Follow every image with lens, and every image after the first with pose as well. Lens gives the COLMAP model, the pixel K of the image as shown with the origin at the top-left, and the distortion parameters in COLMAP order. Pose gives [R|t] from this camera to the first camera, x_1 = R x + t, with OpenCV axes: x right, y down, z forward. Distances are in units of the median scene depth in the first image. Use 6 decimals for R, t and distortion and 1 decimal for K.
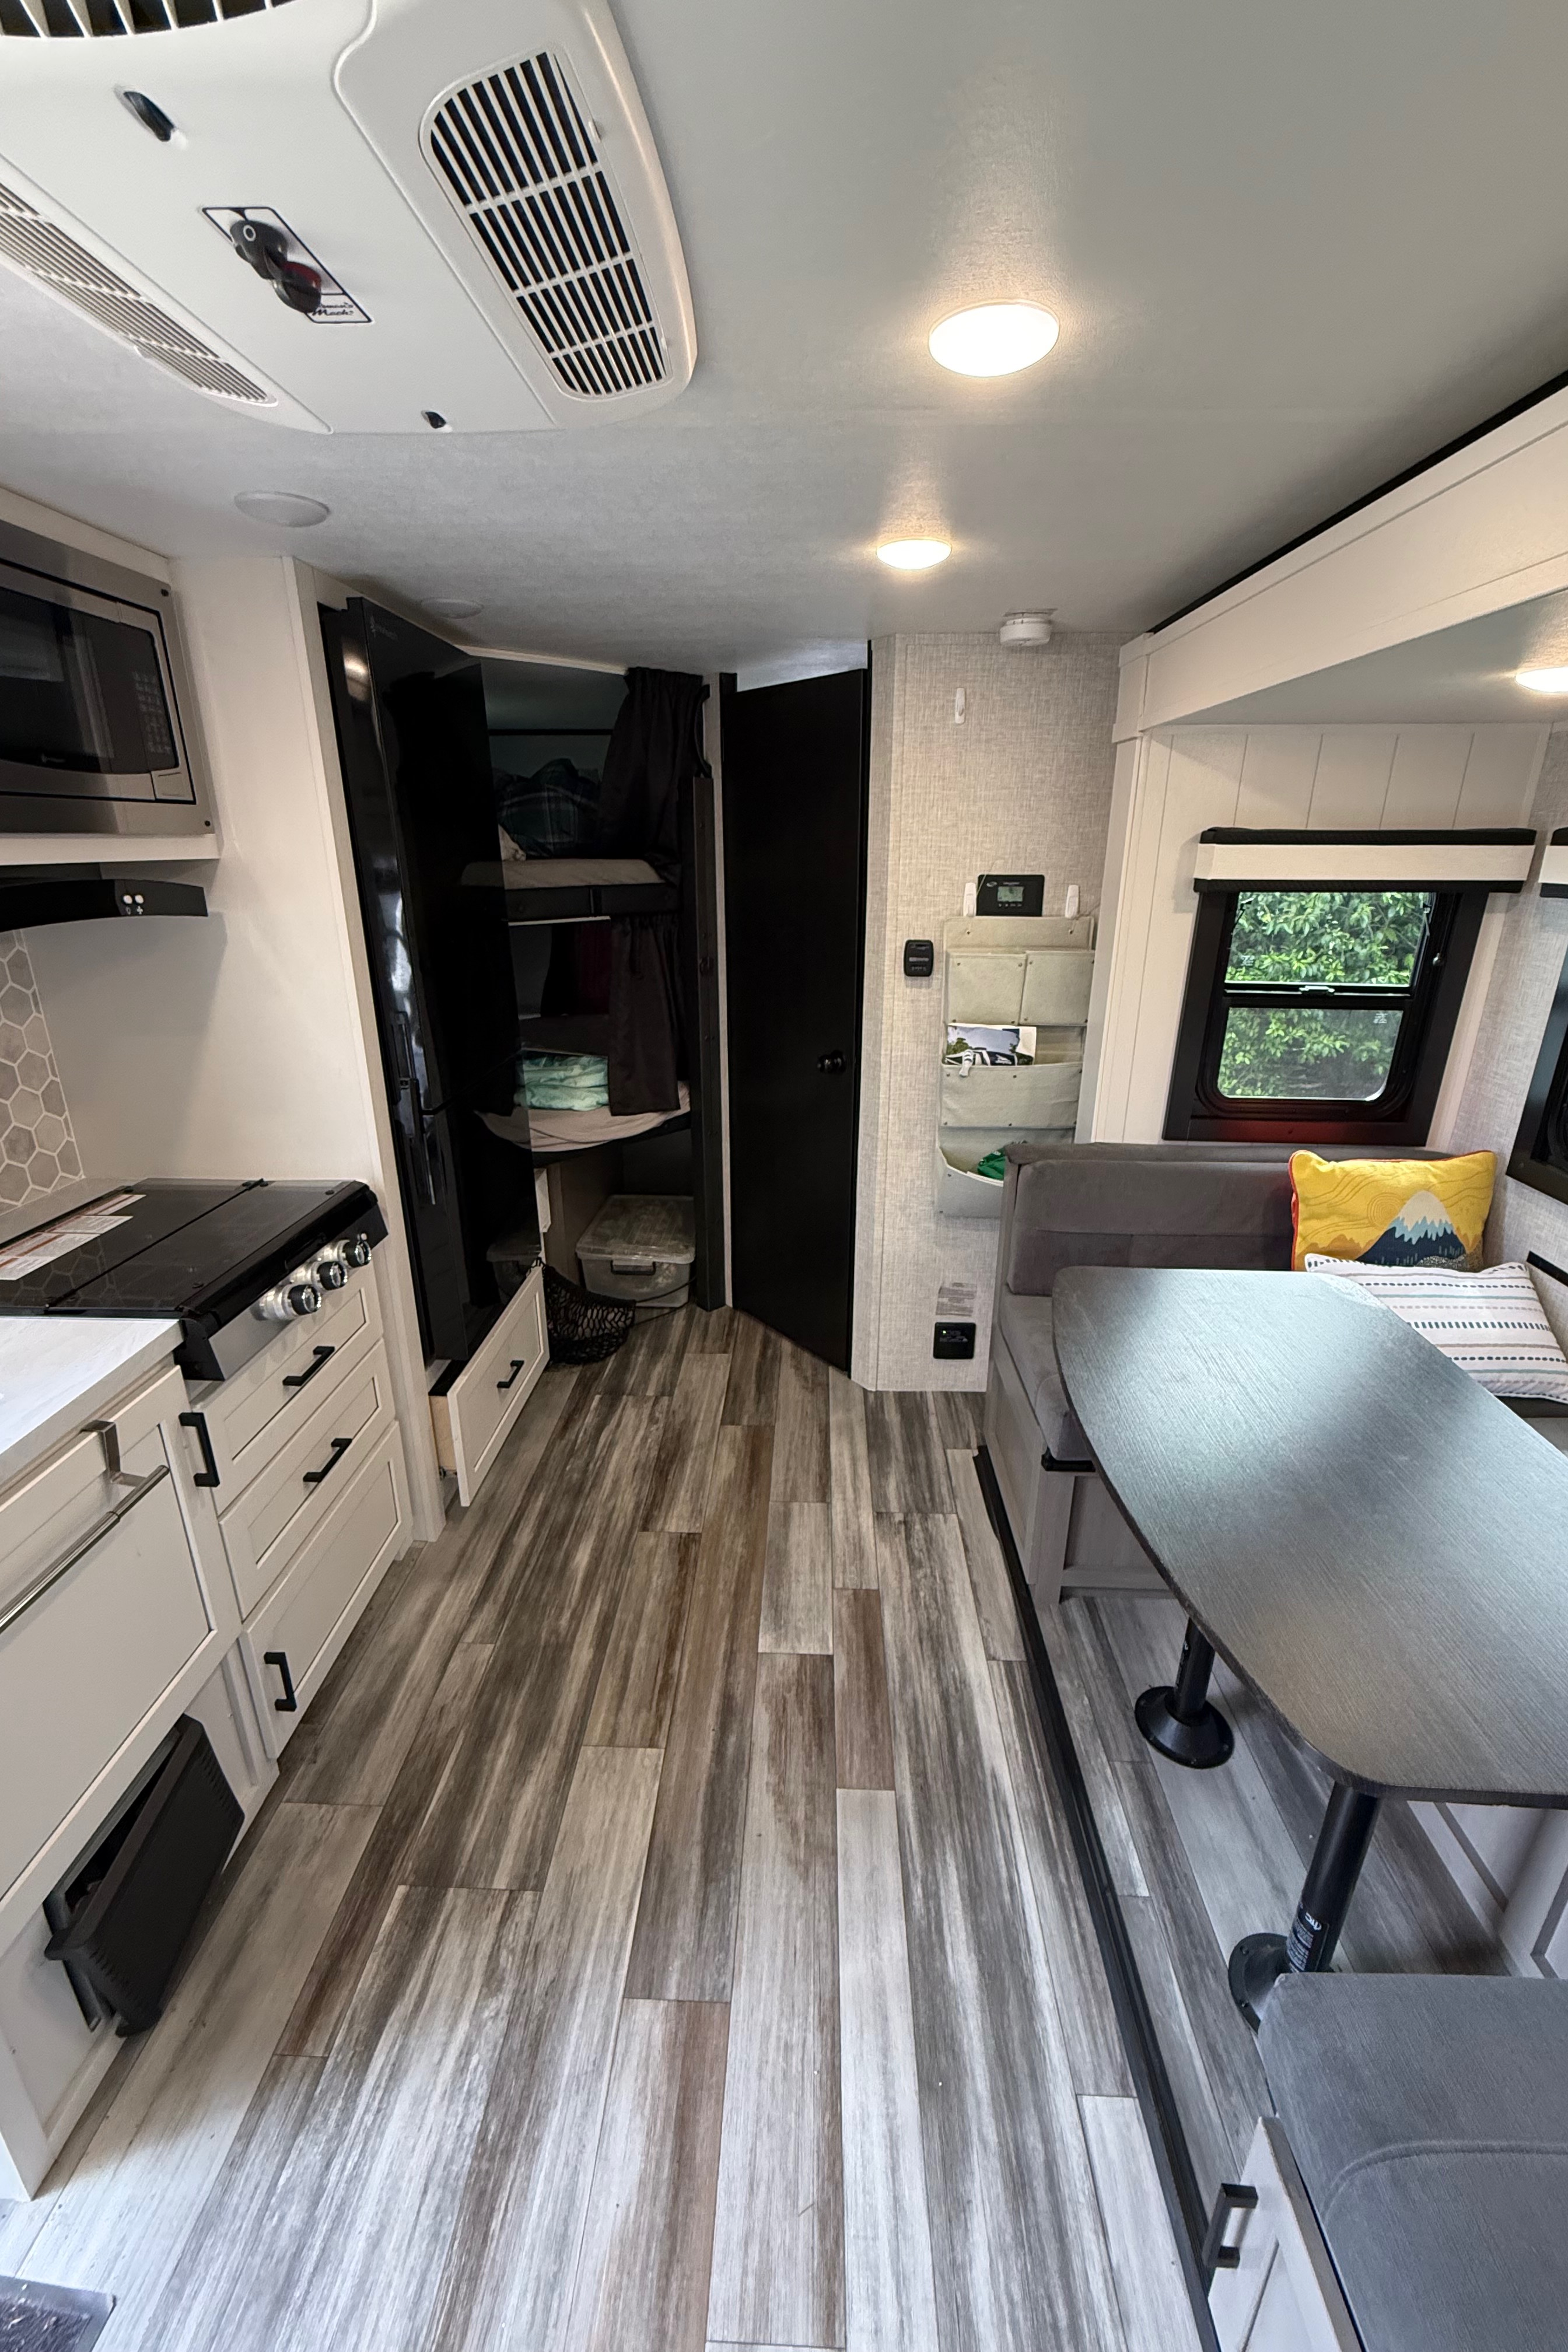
lens RADIAL K [[936.6, 0, 783.0], [0, 936.6, 1166.1], [0, 0, 1]] dist [-0.000156, 0.000140]
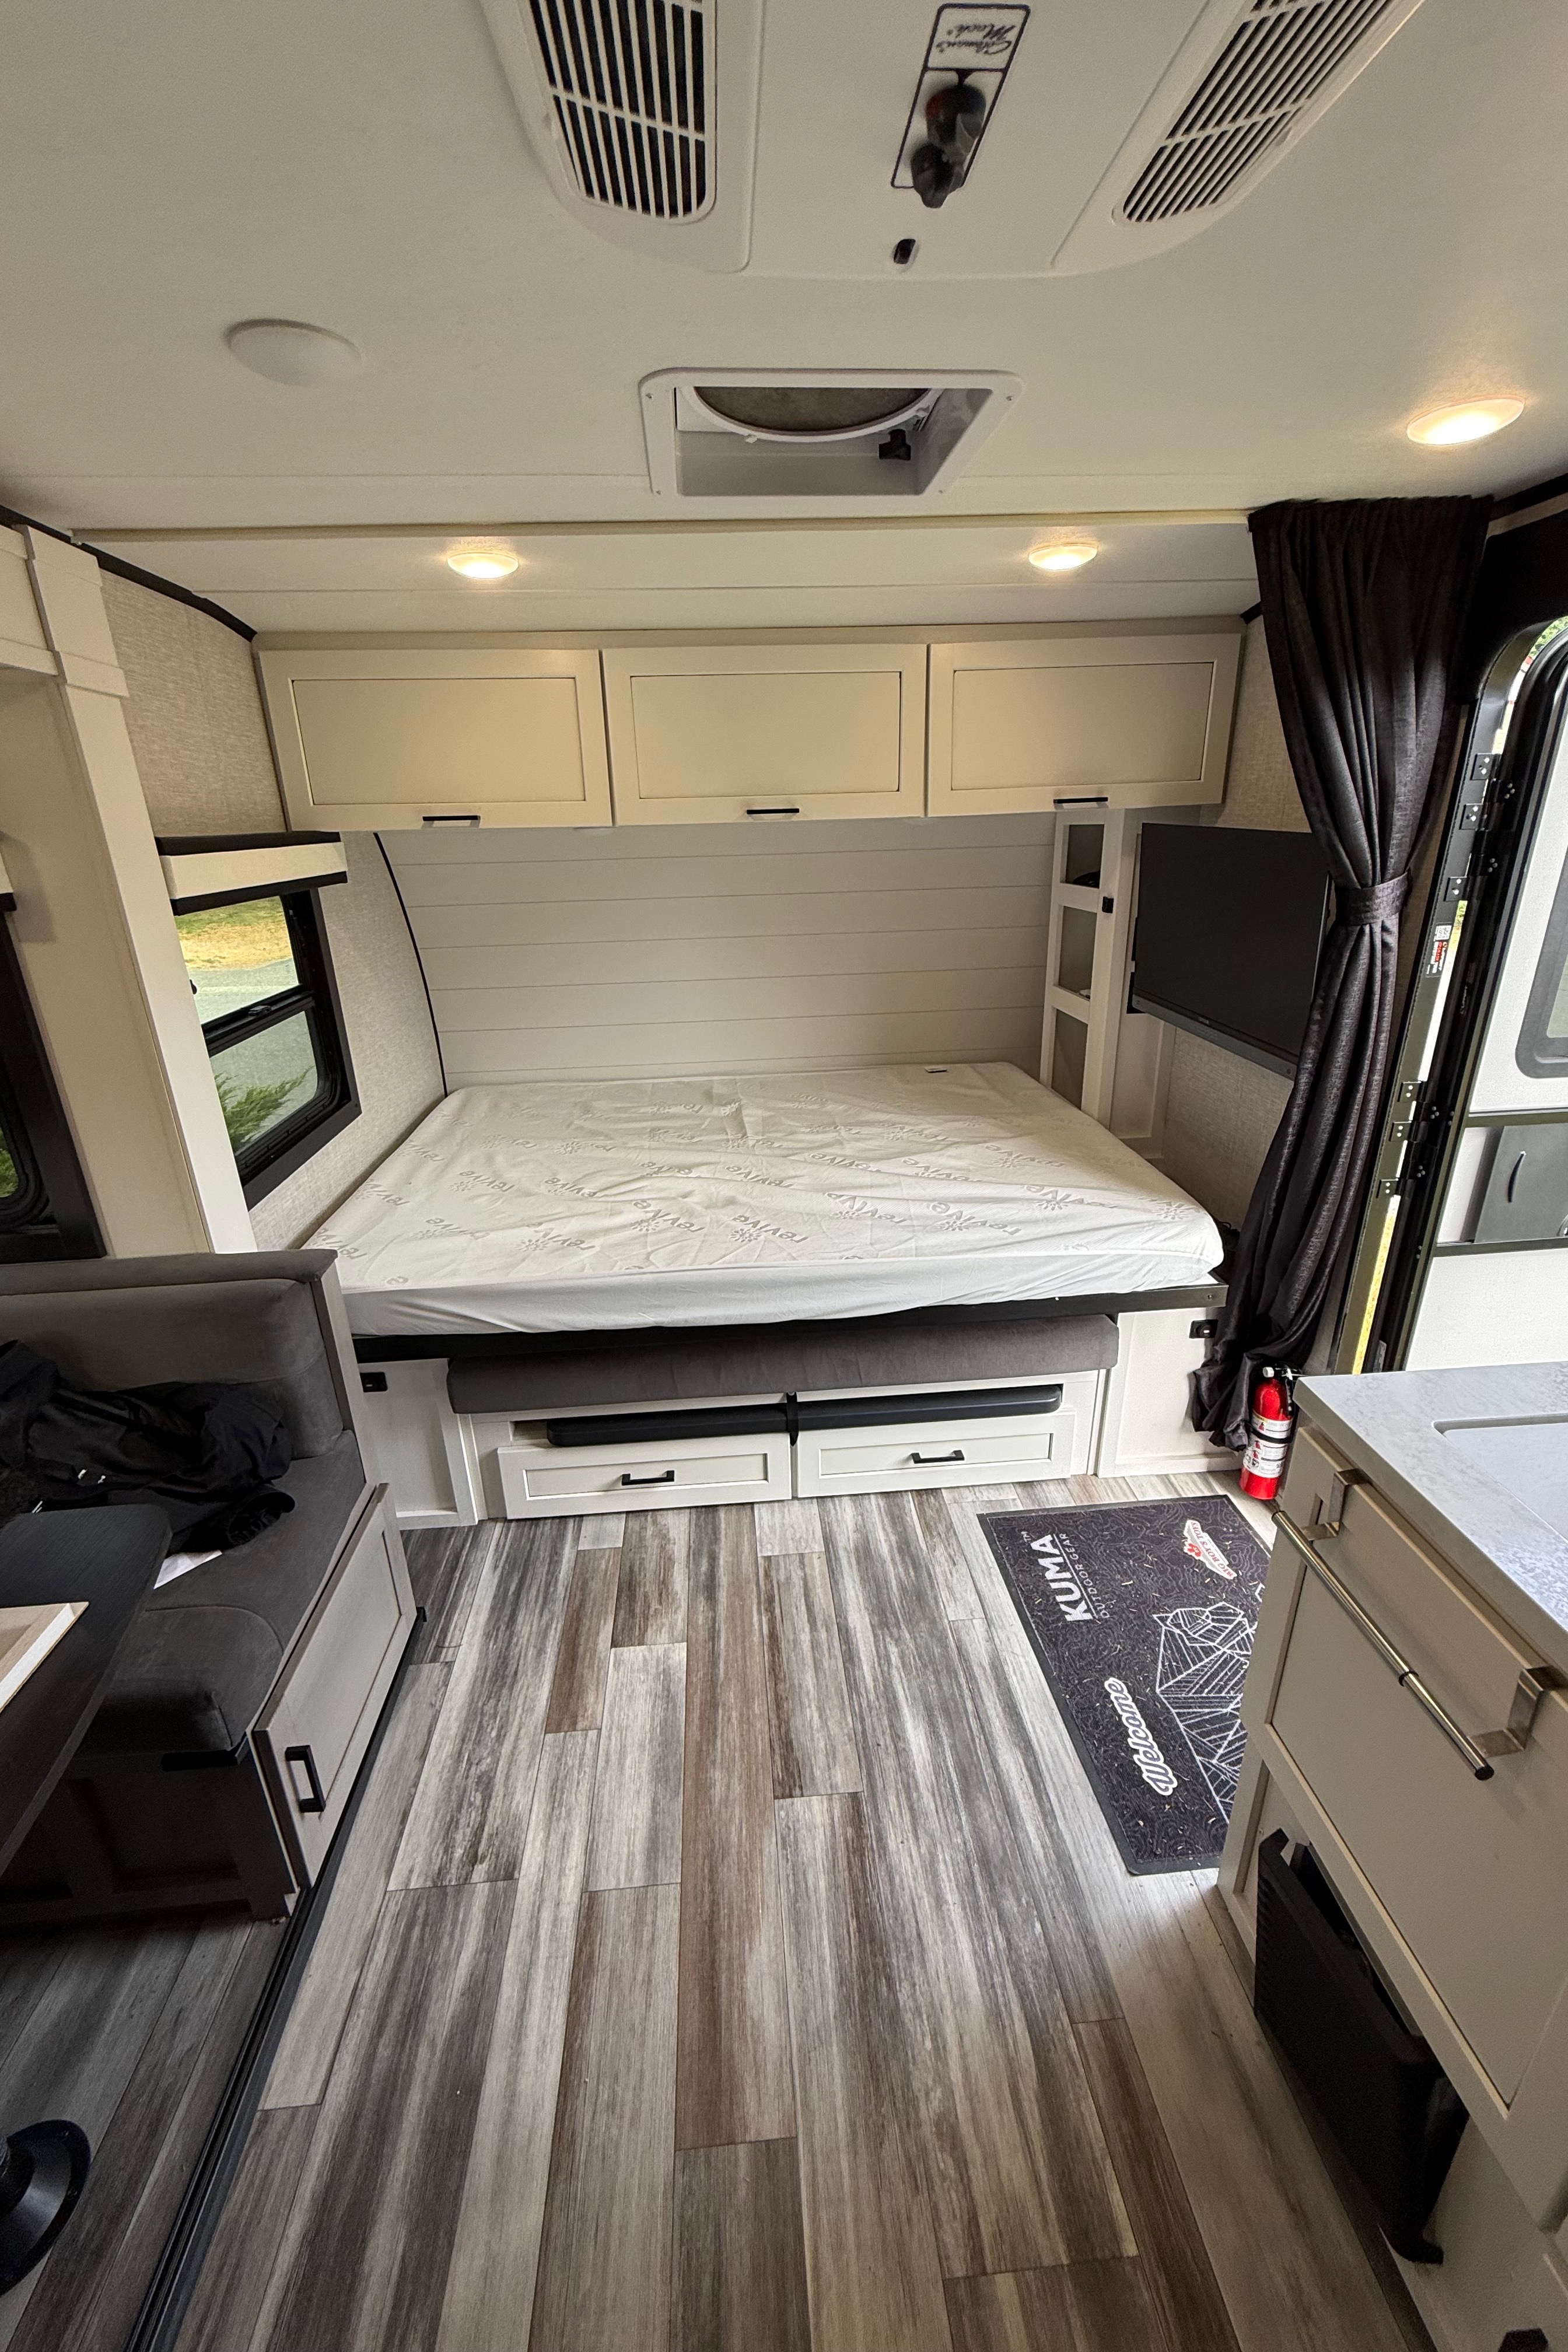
lens RADIAL K [[936.6, 0, 783.0], [0, 936.6, 1166.1], [0, 0, 1]] dist [-0.000156, 0.000140]
pose [[-0.993610, 0.057338, -0.097216, -0.090813], [-0.017478, 0.772785, 0.634427, -0.279579], [0.111504, 0.632072, -0.766845, 0.798663]]
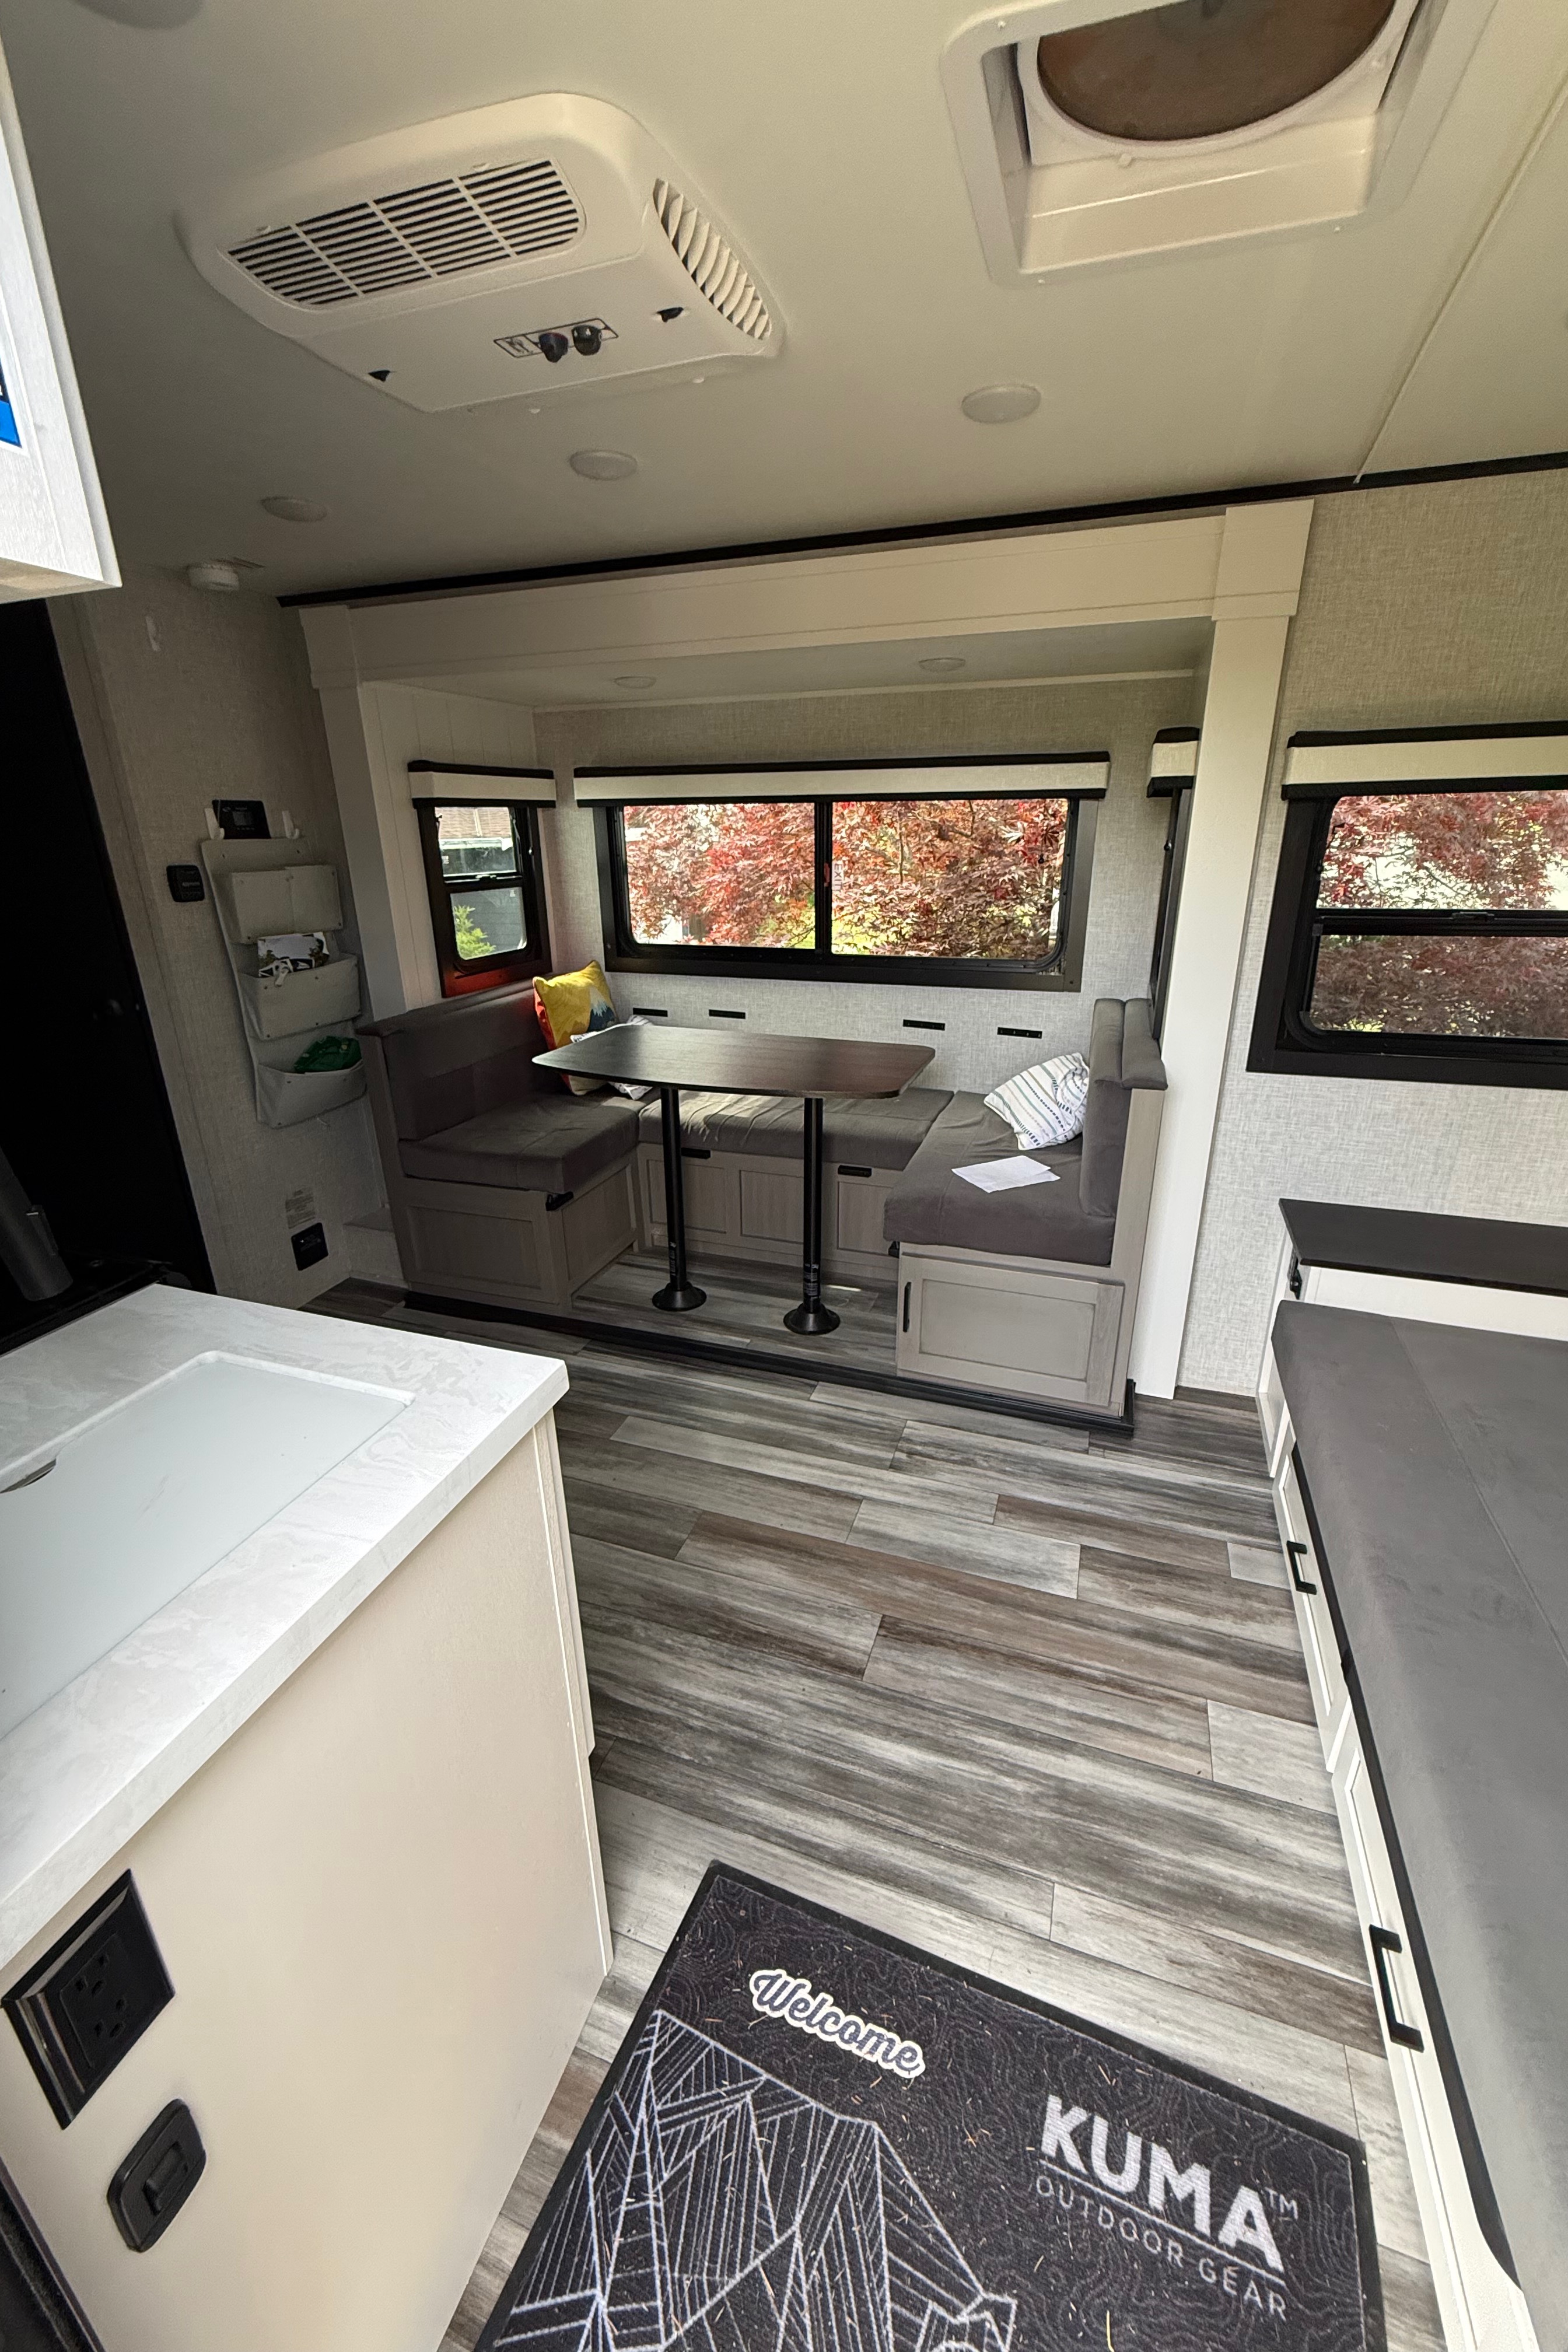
lens RADIAL K [[935.5, 0, 785.1], [0, 935.5, 1166.4], [0, 0, 1]] dist [0.000230, -0.000021]
pose [[0.299008, -0.337568, 0.892548, -0.865179], [0.328801, 0.914508, 0.235723, 0.043636], [-0.895815, 0.222988, 0.384438, 0.121295]]
